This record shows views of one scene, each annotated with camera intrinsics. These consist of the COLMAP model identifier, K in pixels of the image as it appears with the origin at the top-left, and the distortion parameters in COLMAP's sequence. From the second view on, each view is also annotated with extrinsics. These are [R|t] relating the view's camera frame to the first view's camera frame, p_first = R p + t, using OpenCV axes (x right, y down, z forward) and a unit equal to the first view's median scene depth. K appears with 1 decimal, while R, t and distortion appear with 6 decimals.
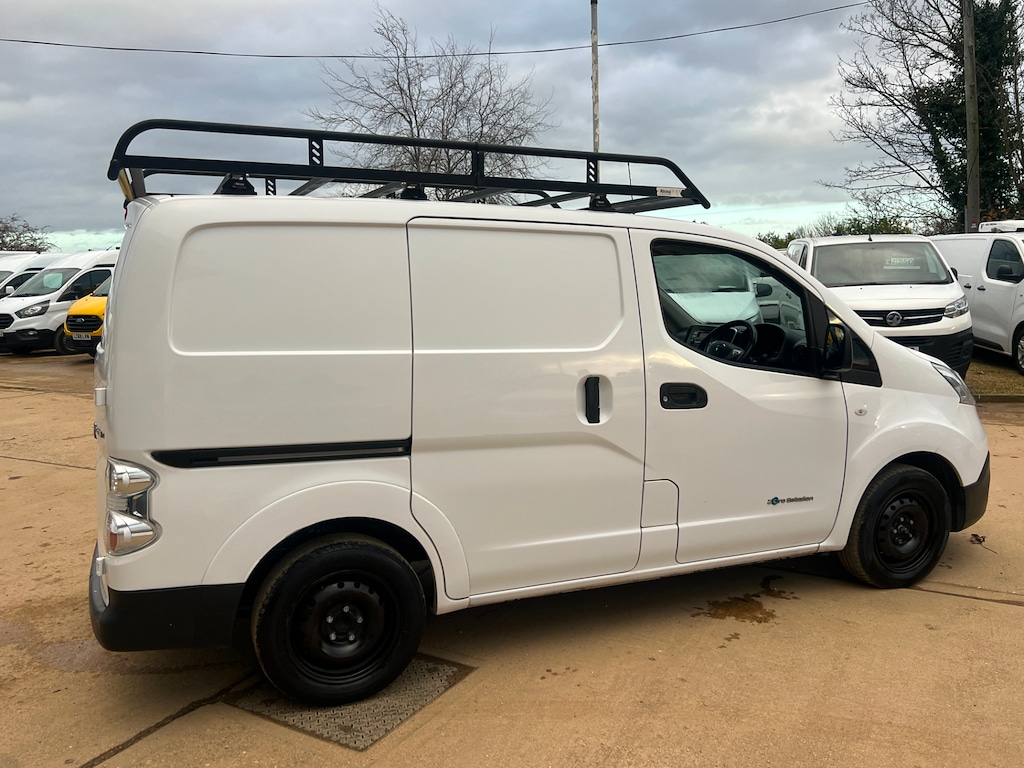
lens RADIAL K [[813.5, 0, 518.6], [0, 813.5, 390.1], [0, 0, 1]] dist [0.052932, -0.054861]
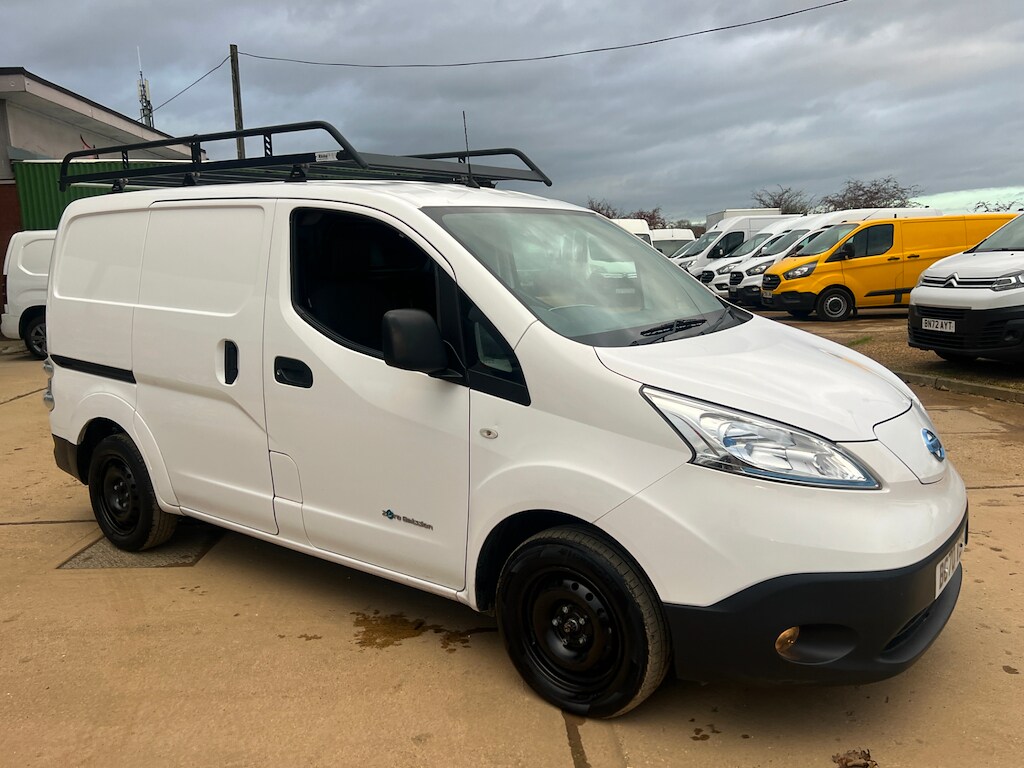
lens RADIAL K [[835.8, 0, 522.9], [0, 835.8, 389.1], [0, 0, 1]] dist [0.055477, -0.061561]
pose [[0.510255, 0.142138, -0.848196, 1.167648], [-0.103608, 0.989224, 0.103443, -0.102251], [0.853760, 0.035098, 0.519483, 0.707435]]
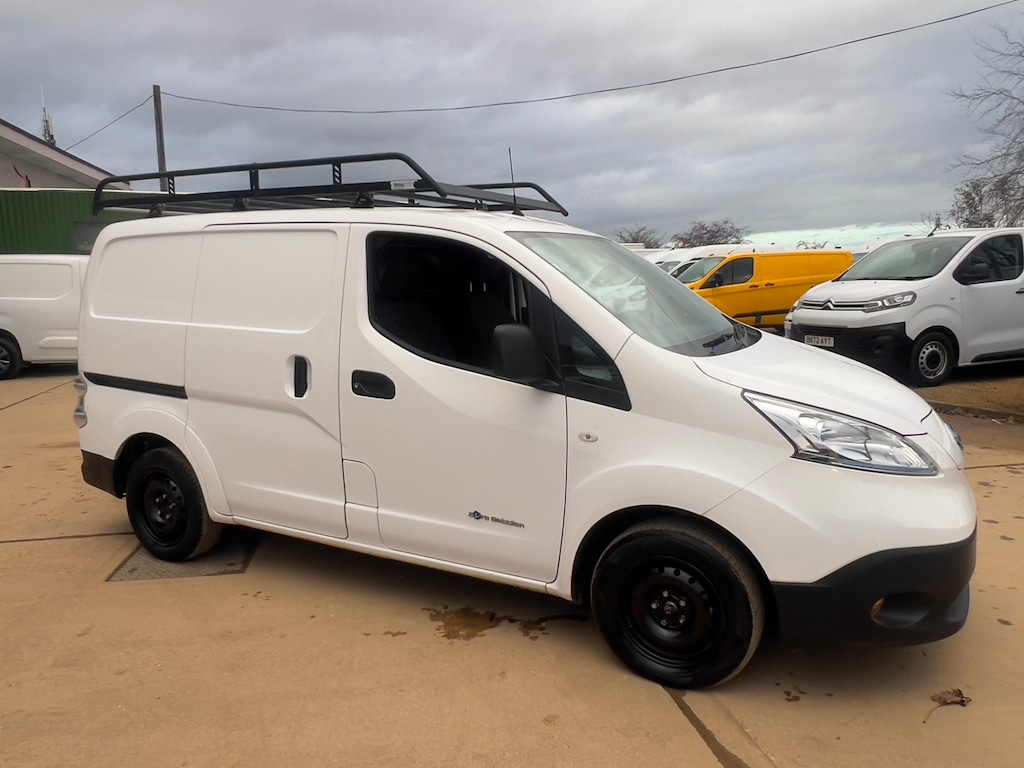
lens RADIAL K [[747.7, 0, 516.6], [0, 747.7, 381.6], [0, 0, 1]] dist [0.001540, -0.004939]
pose [[0.630320, 0.111688, -0.768259, 1.024185], [-0.100073, 0.993030, 0.062260, -0.072374], [0.769859, 0.037638, 0.637104, 0.531935]]
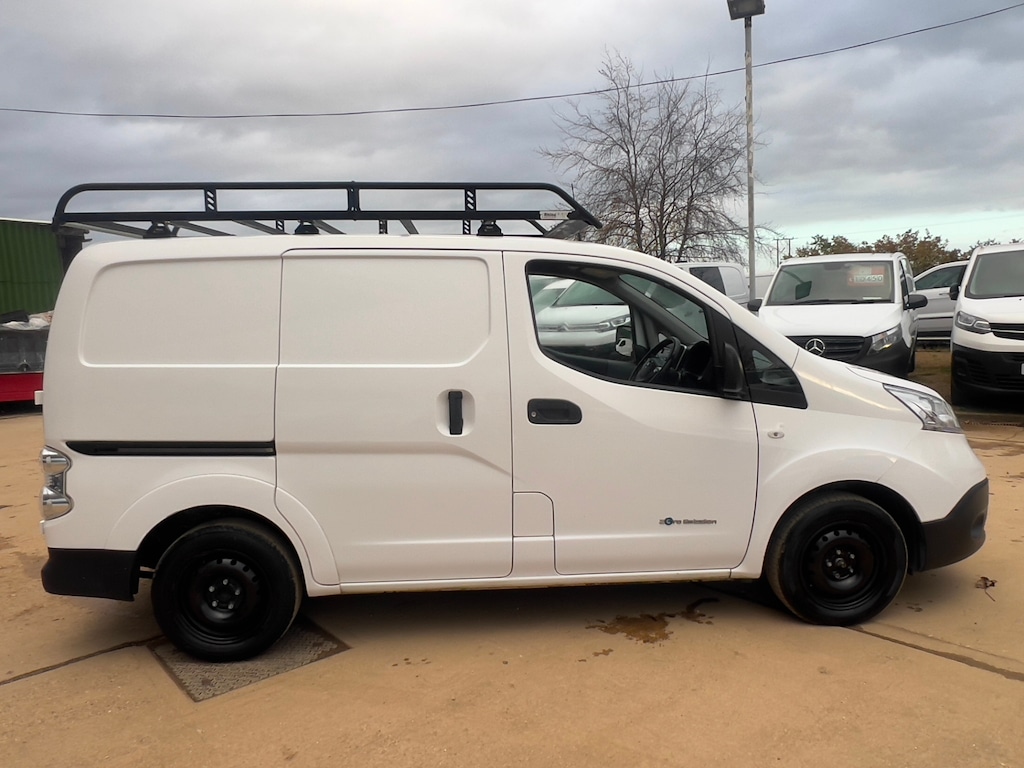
lens RADIAL K [[746.6, 0, 516.4], [0, 746.6, 386.4], [0, 0, 1]] dist [0.002539, -0.007005]
pose [[0.945573, 0.022579, -0.324626, 0.455895], [-0.026569, 0.999616, -0.007863, -0.016134], [0.324324, 0.016060, 0.945810, 0.092068]]
